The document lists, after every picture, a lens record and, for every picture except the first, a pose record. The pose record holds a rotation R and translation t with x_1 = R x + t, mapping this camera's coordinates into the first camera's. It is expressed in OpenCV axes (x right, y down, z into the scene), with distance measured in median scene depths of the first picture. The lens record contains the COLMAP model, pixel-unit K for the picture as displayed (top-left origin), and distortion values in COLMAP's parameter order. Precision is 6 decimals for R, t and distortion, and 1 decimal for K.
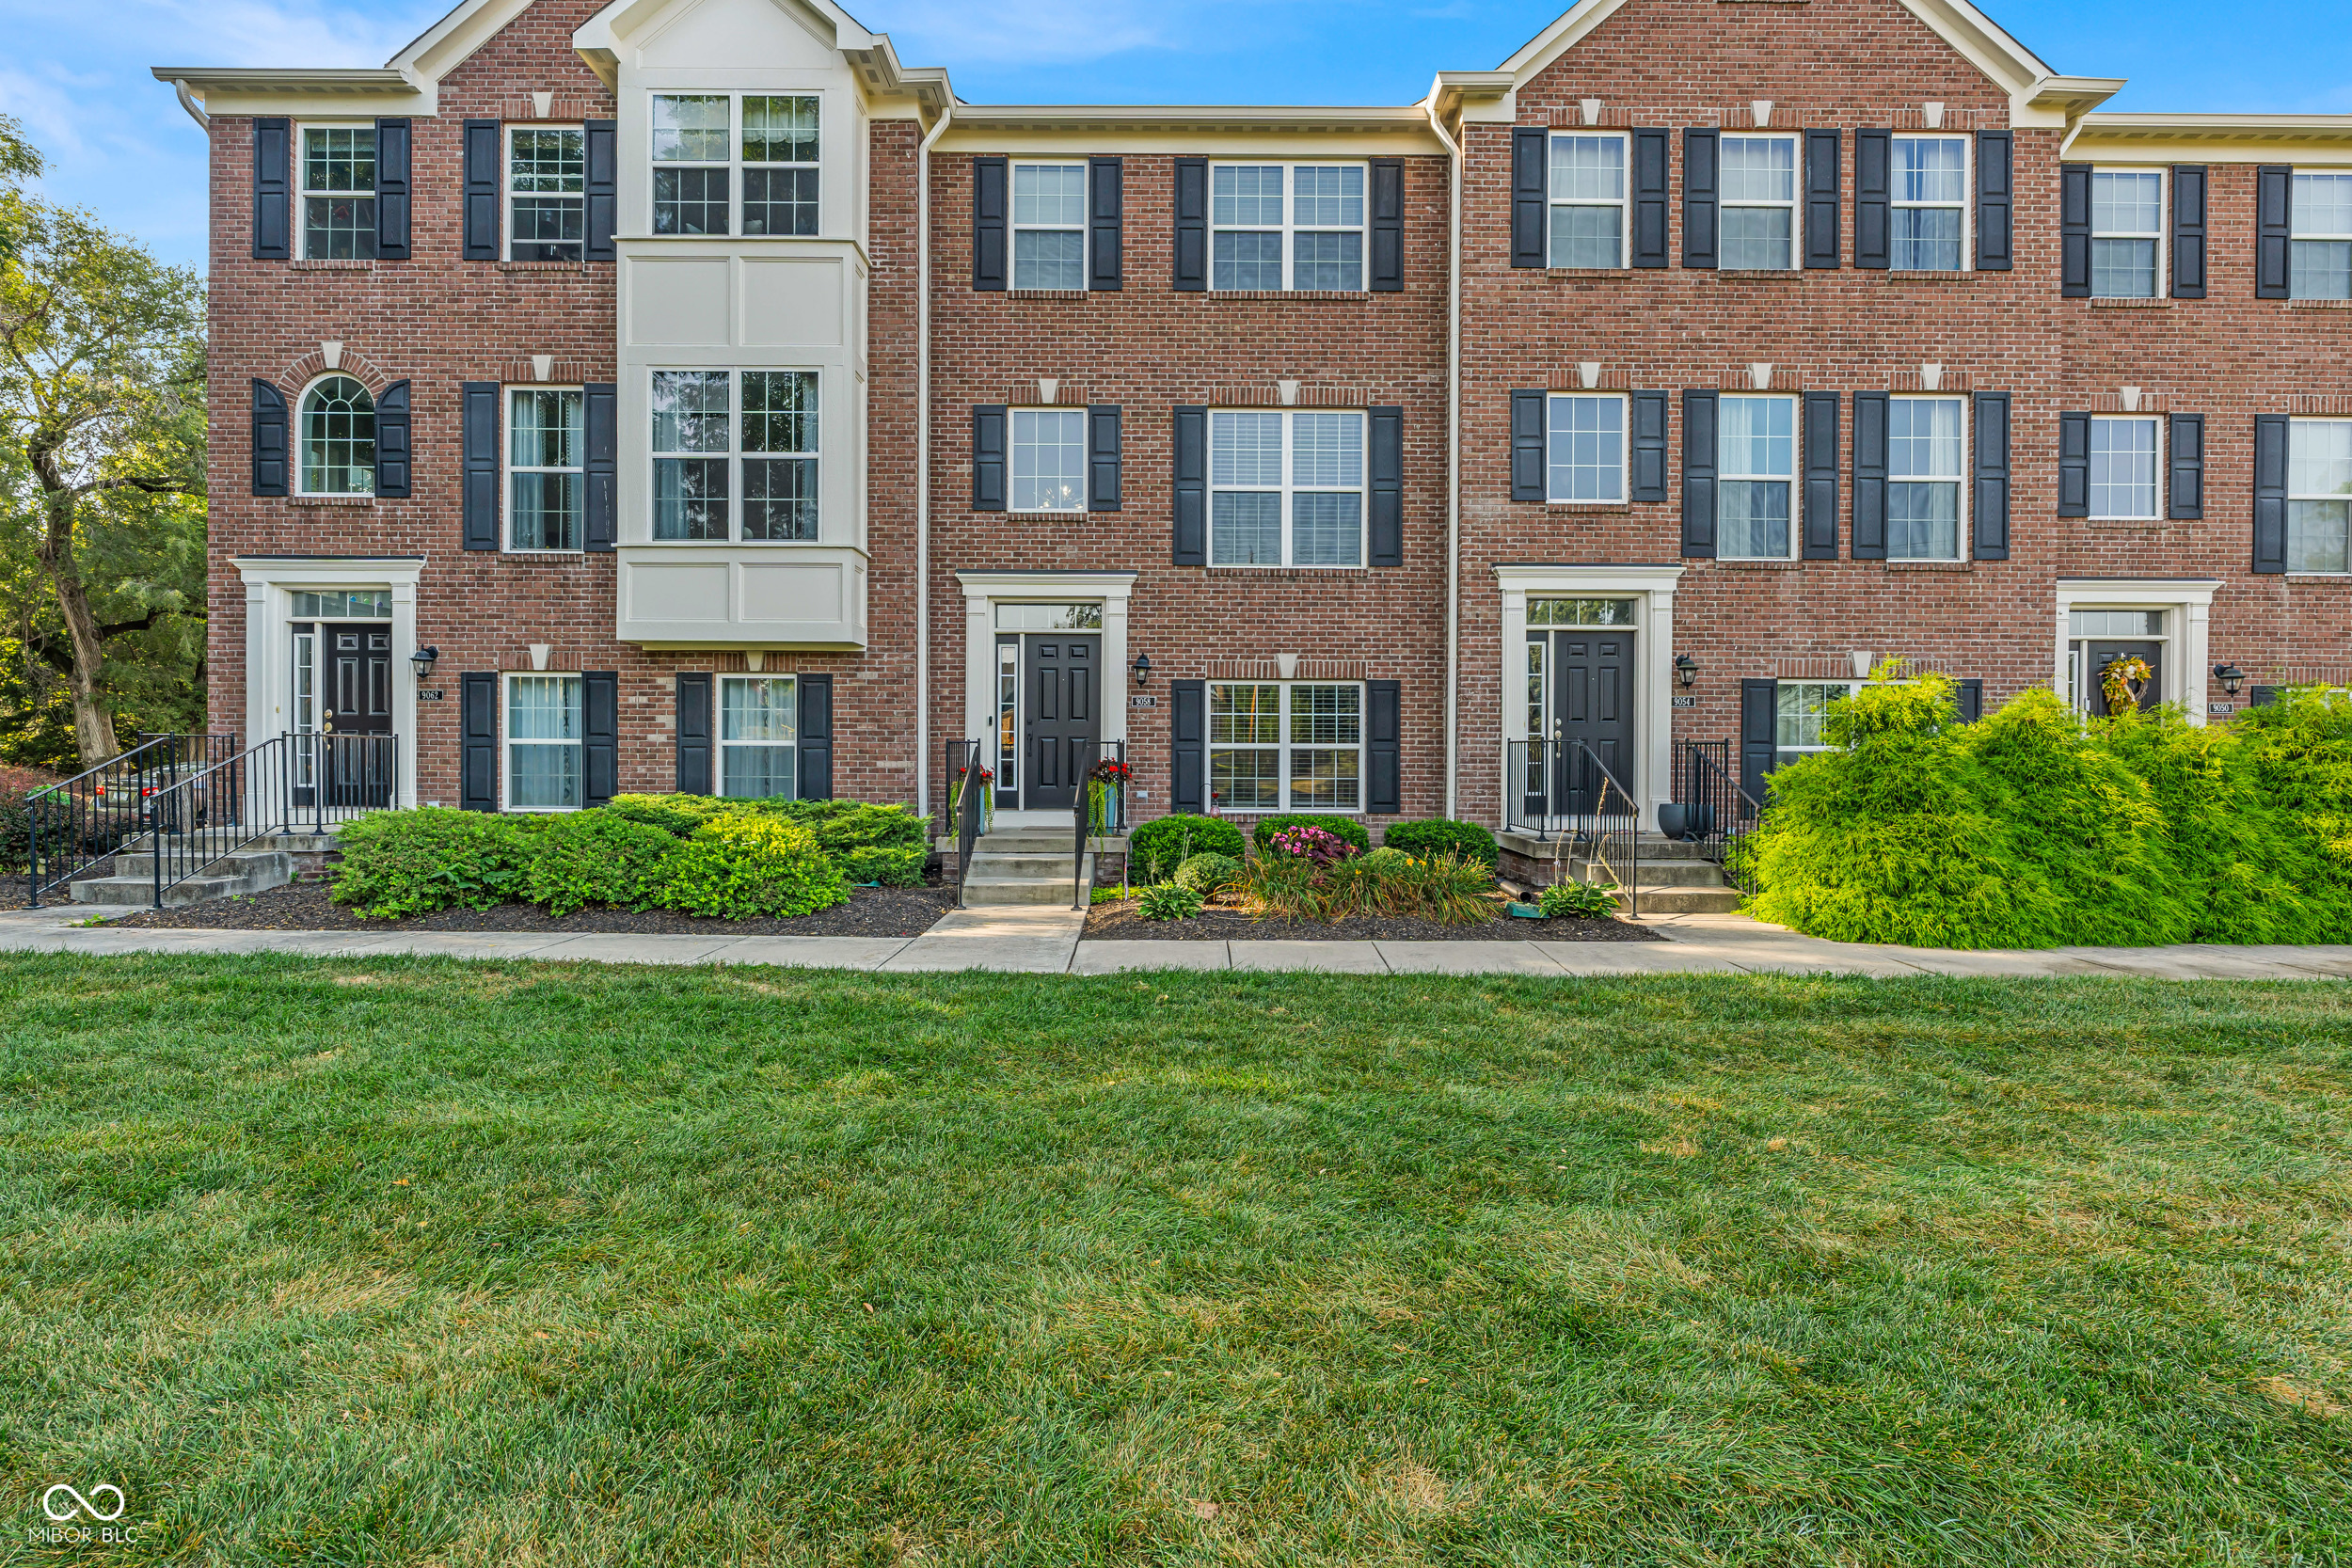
lens RADIAL K [[1085.4, 0, 1173.6], [0, 1085.4, 768.6], [0, 0, 1]] dist [0.000682, -0.000145]
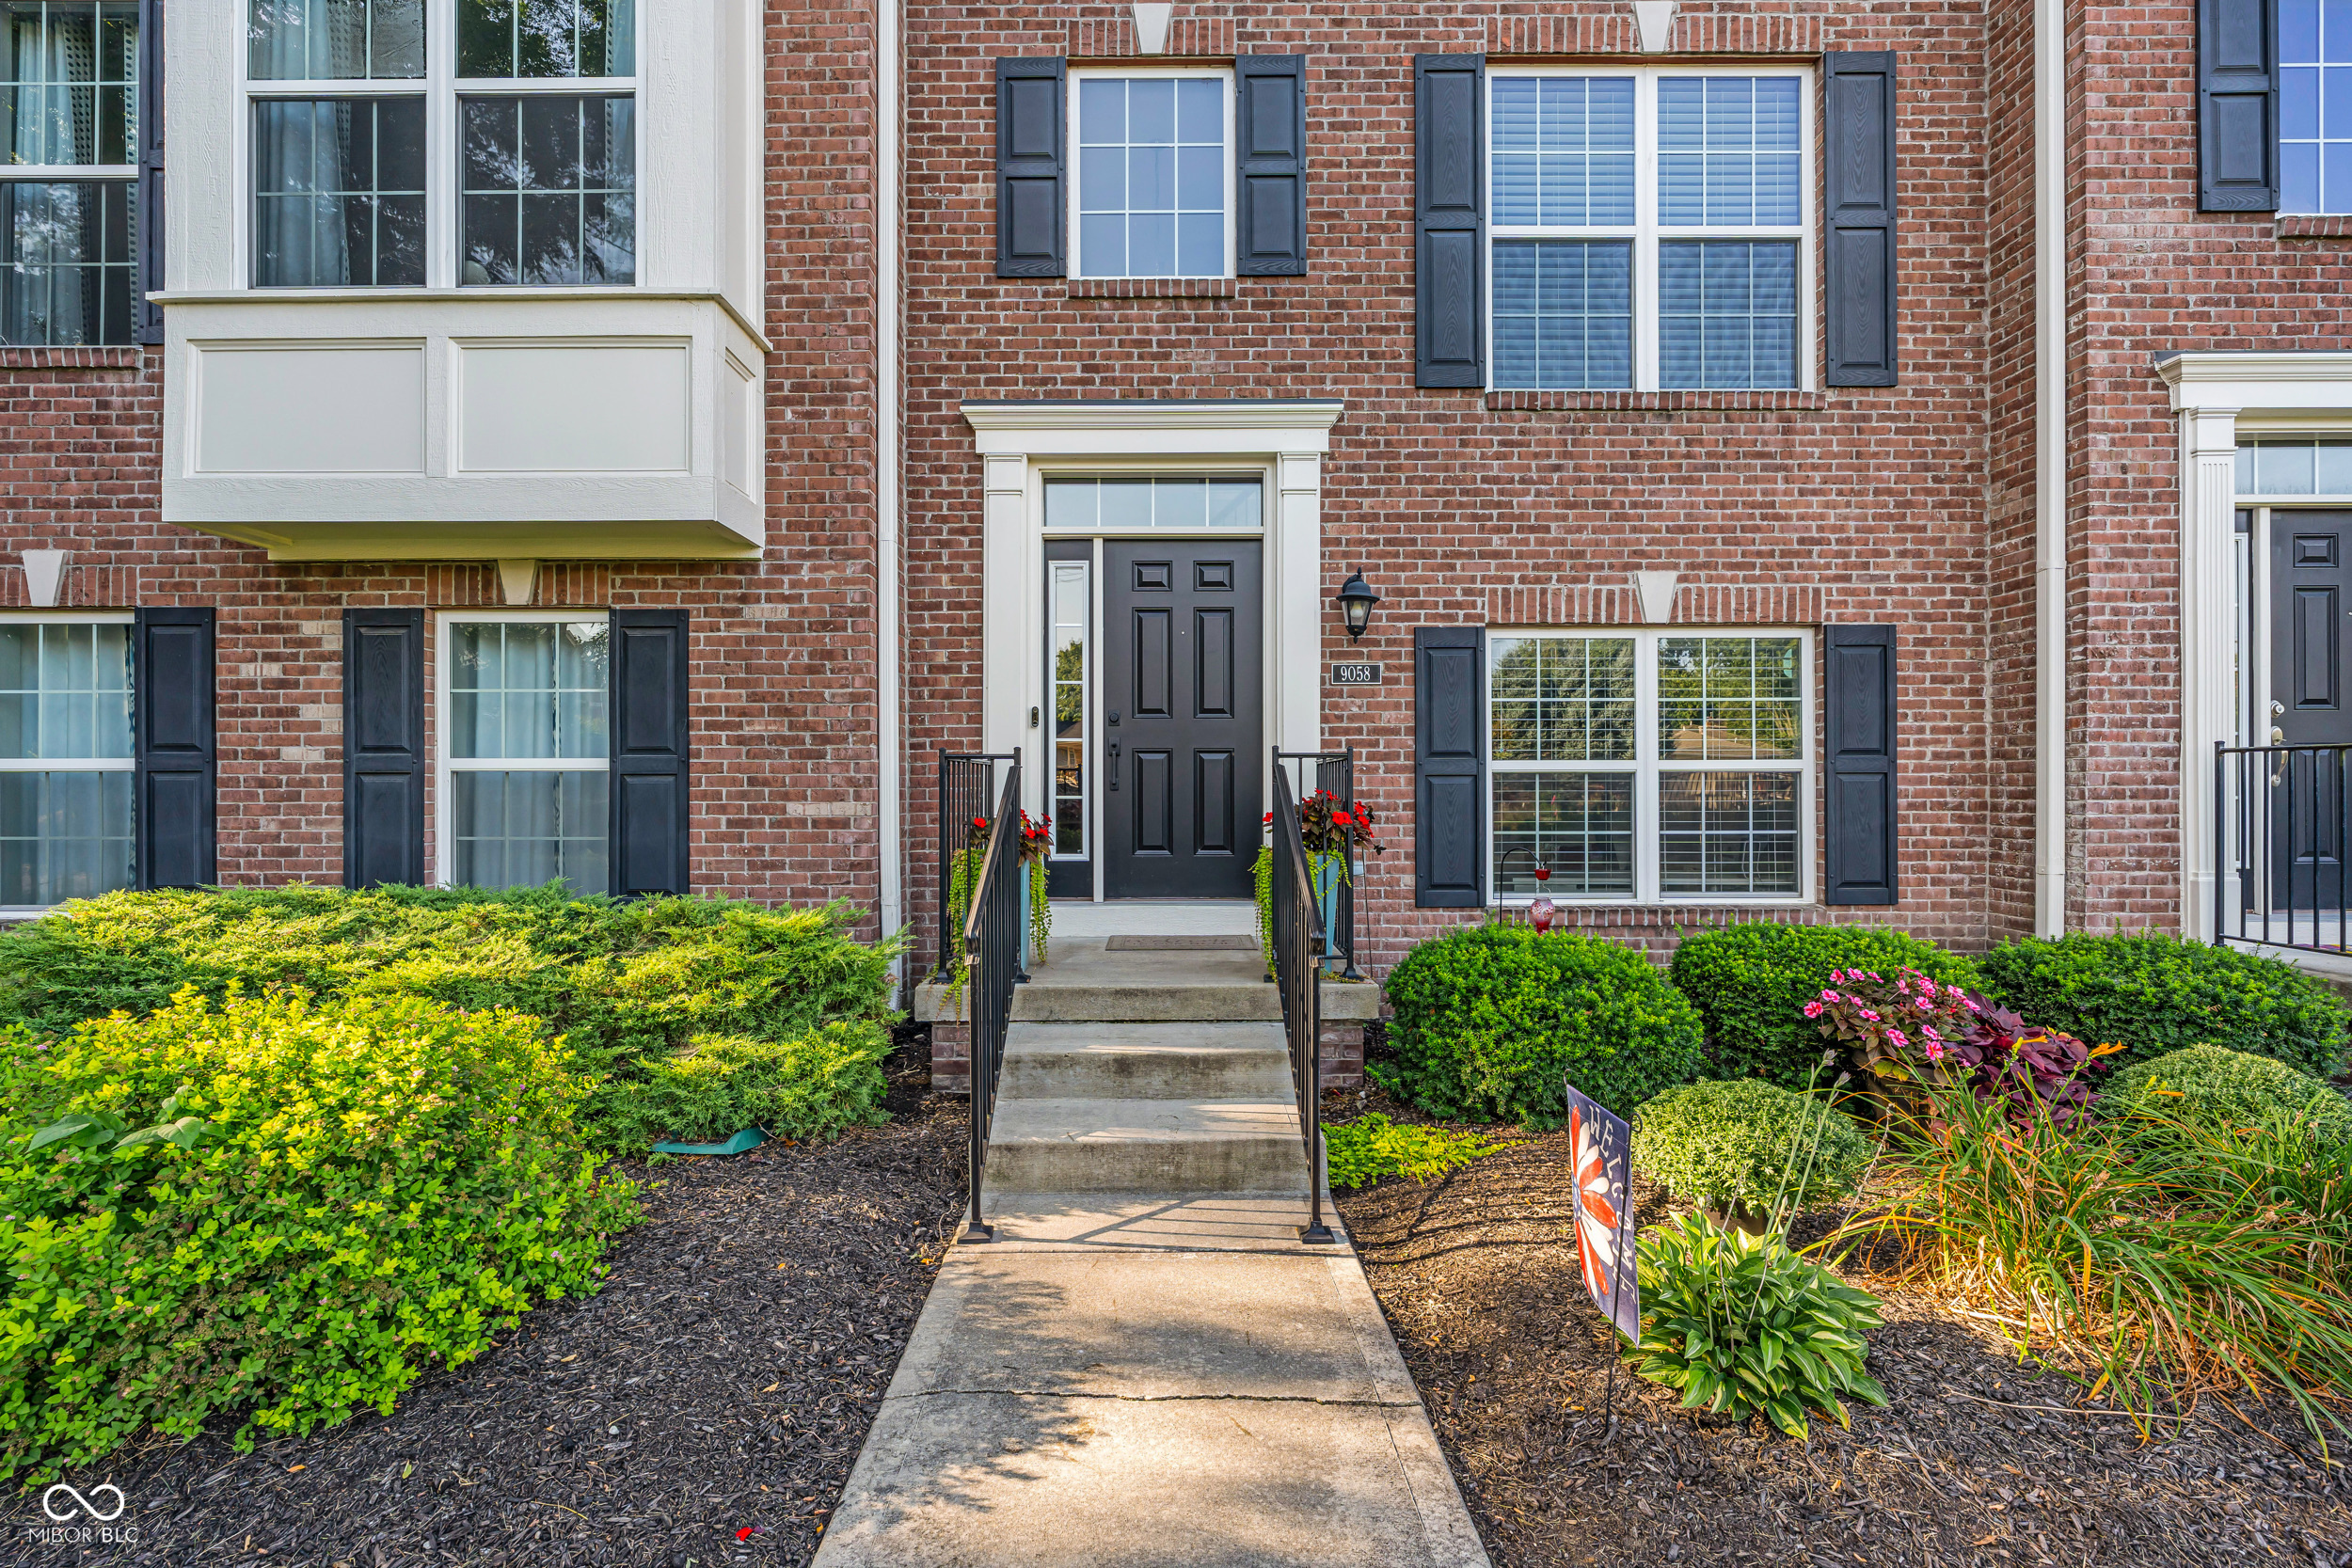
lens RADIAL K [[1085.4, 0, 1177.9], [0, 1085.4, 798.2], [0, 0, 1]] dist [0.000682, -0.000145]
pose [[0.999972, -0.006671, -0.003484, -0.107788], [0.006649, 0.999958, -0.006237, -0.004767], [0.003526, 0.006214, 0.999974, 0.538717]]
